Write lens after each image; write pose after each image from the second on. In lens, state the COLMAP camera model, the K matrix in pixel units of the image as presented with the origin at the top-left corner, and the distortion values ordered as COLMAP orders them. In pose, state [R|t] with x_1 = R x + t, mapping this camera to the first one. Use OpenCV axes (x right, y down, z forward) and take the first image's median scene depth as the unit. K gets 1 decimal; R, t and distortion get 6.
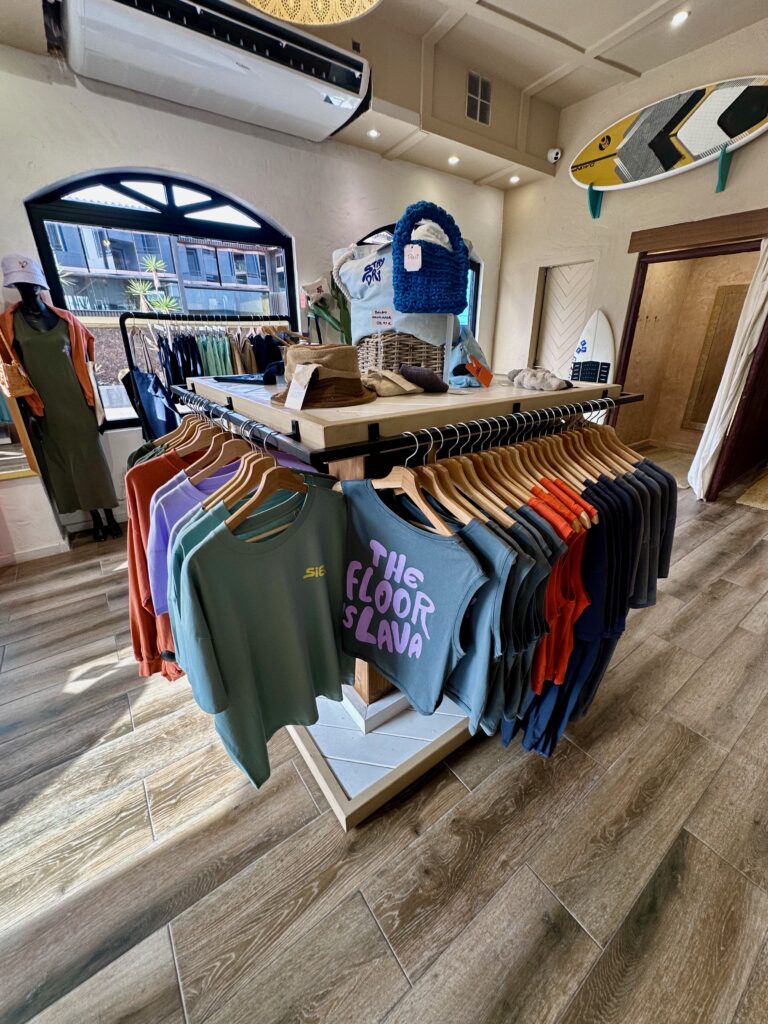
lens RADIAL K [[419.1, 0, 393.7], [0, 419.1, 510.4], [0, 0, 1]] dist [0.000870, -0.000186]
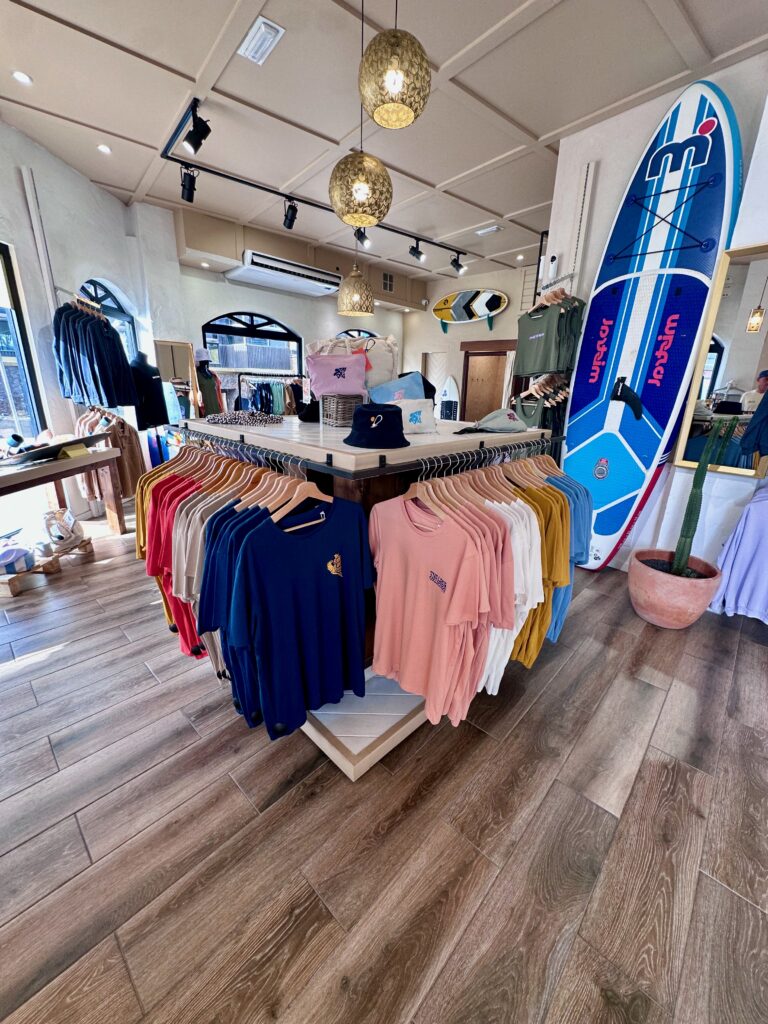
lens RADIAL K [[419.1, 0, 393.7], [0, 419.1, 510.4], [0, 0, 1]] dist [0.000870, -0.000186]
pose [[0.978382, -0.029558, 0.204682, -0.238692], [0.048430, 0.994959, -0.087813, 0.380192], [-0.201054, 0.095828, 0.974882, -0.975632]]
